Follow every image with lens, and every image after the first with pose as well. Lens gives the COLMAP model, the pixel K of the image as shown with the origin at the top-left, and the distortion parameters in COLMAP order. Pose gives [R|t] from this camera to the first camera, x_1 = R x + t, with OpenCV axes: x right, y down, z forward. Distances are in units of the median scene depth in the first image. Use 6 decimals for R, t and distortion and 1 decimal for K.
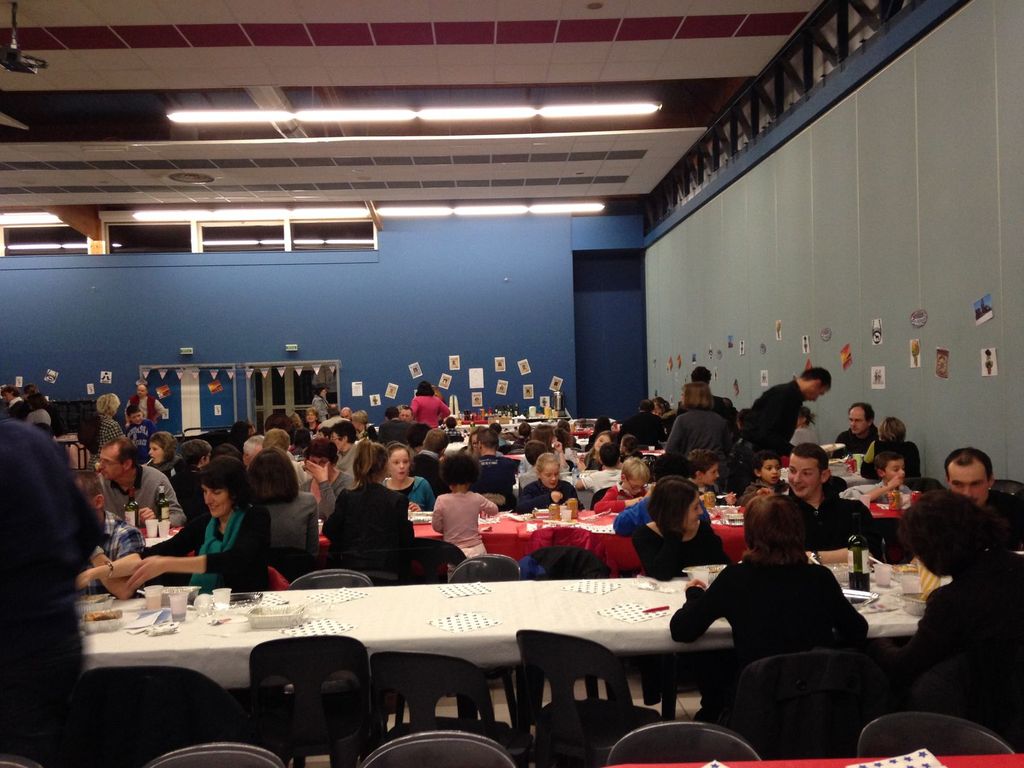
lens RADIAL K [[934.4, 0, 511.5], [0, 934.4, 379.5], [0, 0, 1]] dist [0.066408, 0.000000]
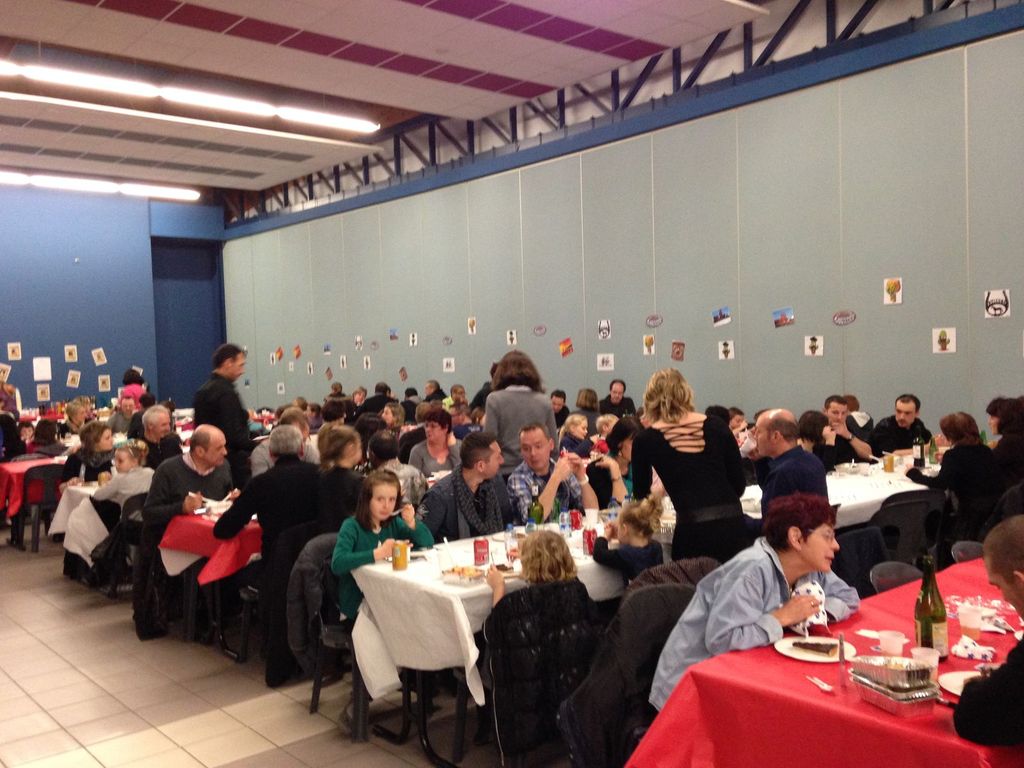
lens RADIAL K [[934.4, 0, 517.3], [0, 934.4, 387.9], [0, 0, 1]] dist [0.066408, 0.000000]
pose [[0.784318, -0.016862, 0.620130, -0.263457], [0.007868, 0.999821, 0.017234, 0.005103], [-0.620309, -0.008638, 0.784310, 0.001527]]
